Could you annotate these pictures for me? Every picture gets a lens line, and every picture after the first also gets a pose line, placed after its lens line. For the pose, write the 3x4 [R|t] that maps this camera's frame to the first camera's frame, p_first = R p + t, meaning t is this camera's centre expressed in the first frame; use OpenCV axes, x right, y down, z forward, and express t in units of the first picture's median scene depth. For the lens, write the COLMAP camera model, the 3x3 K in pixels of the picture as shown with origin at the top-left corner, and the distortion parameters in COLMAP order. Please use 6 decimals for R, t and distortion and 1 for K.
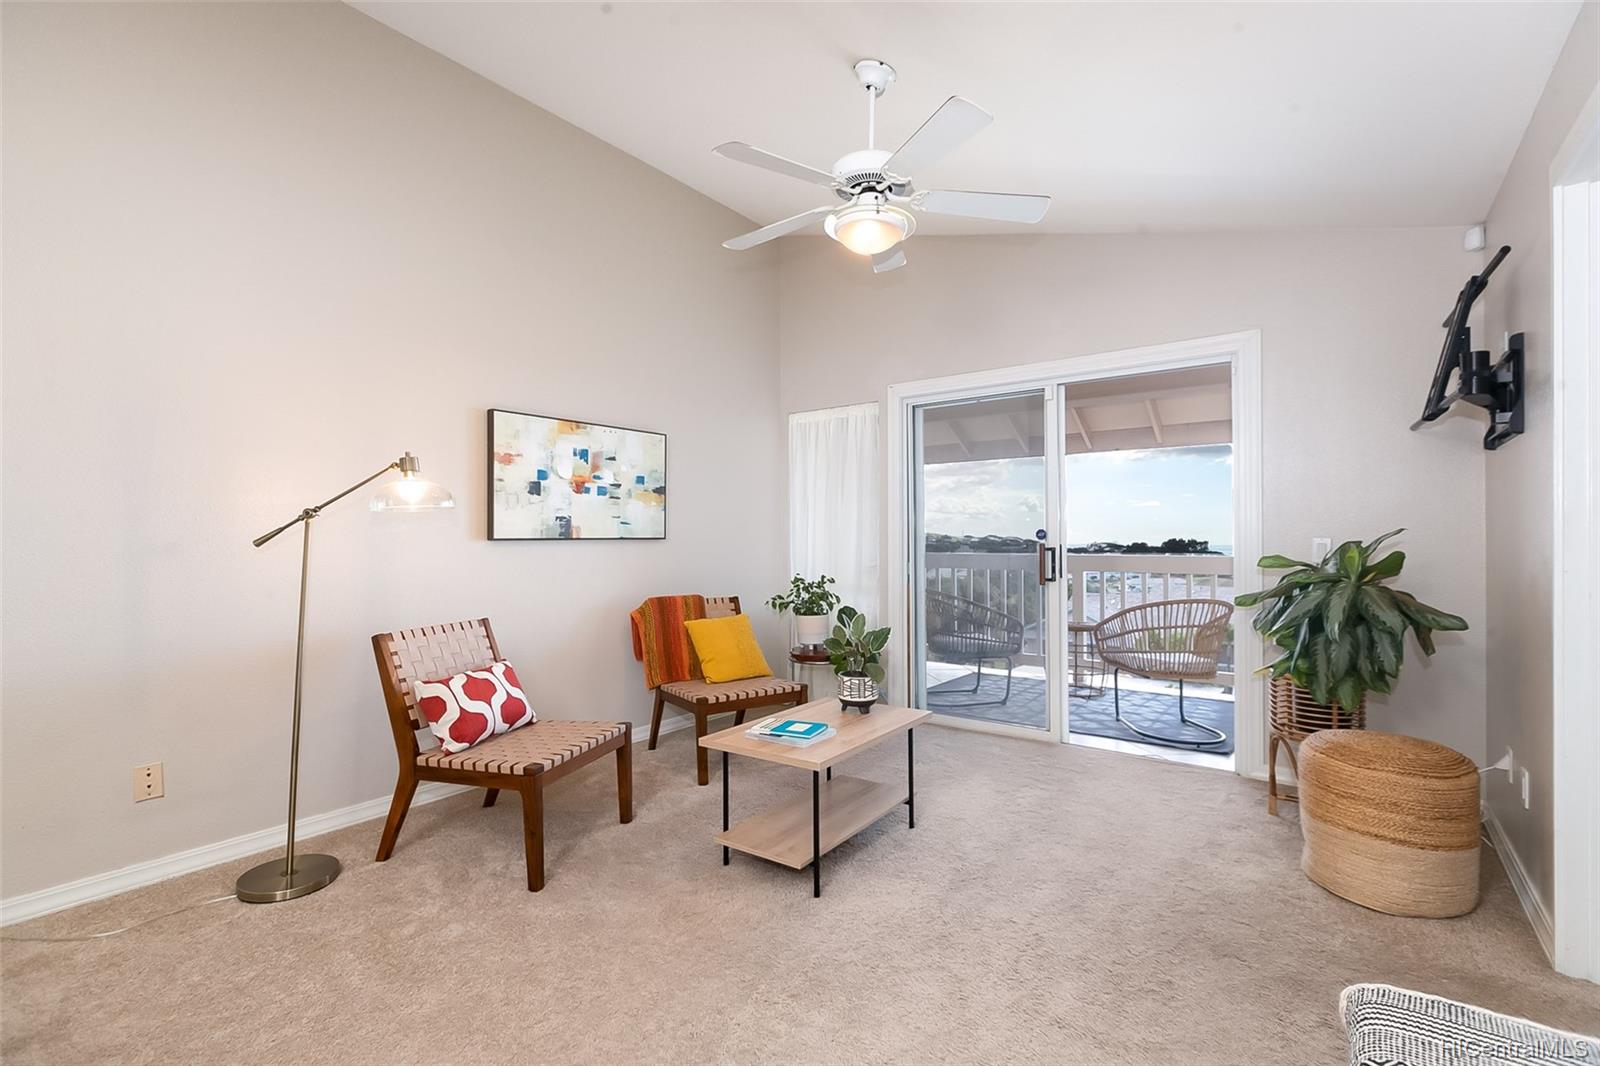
lens RADIAL K [[709.3, 0, 800.0], [0, 709.3, 533.0], [0, 0, 1]] dist [0.013607, 0.000249]
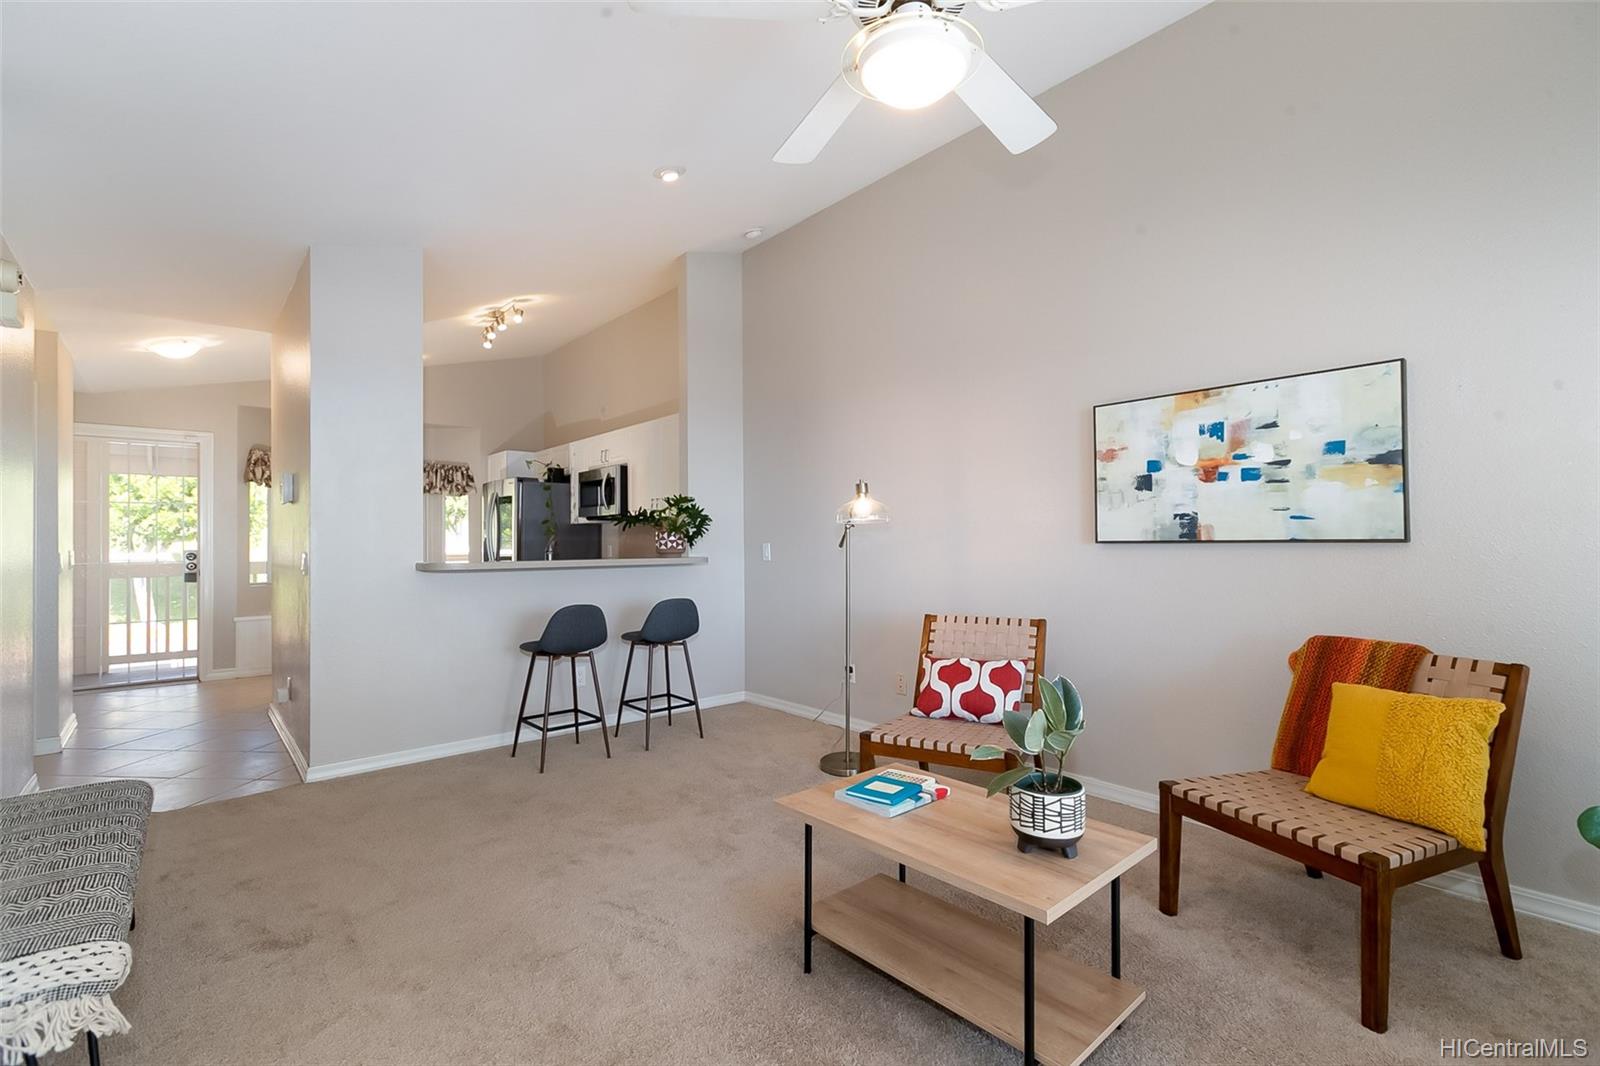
lens RADIAL K [[709.3, 0, 800.0], [0, 709.3, 533.0], [0, 0, 1]] dist [0.013607, 0.000249]
pose [[-0.195187, -0.003439, -0.980760, 0.526745], [0.016152, 0.999847, -0.006721, -0.002729], [0.980633, -0.017153, -0.195102, 0.712394]]
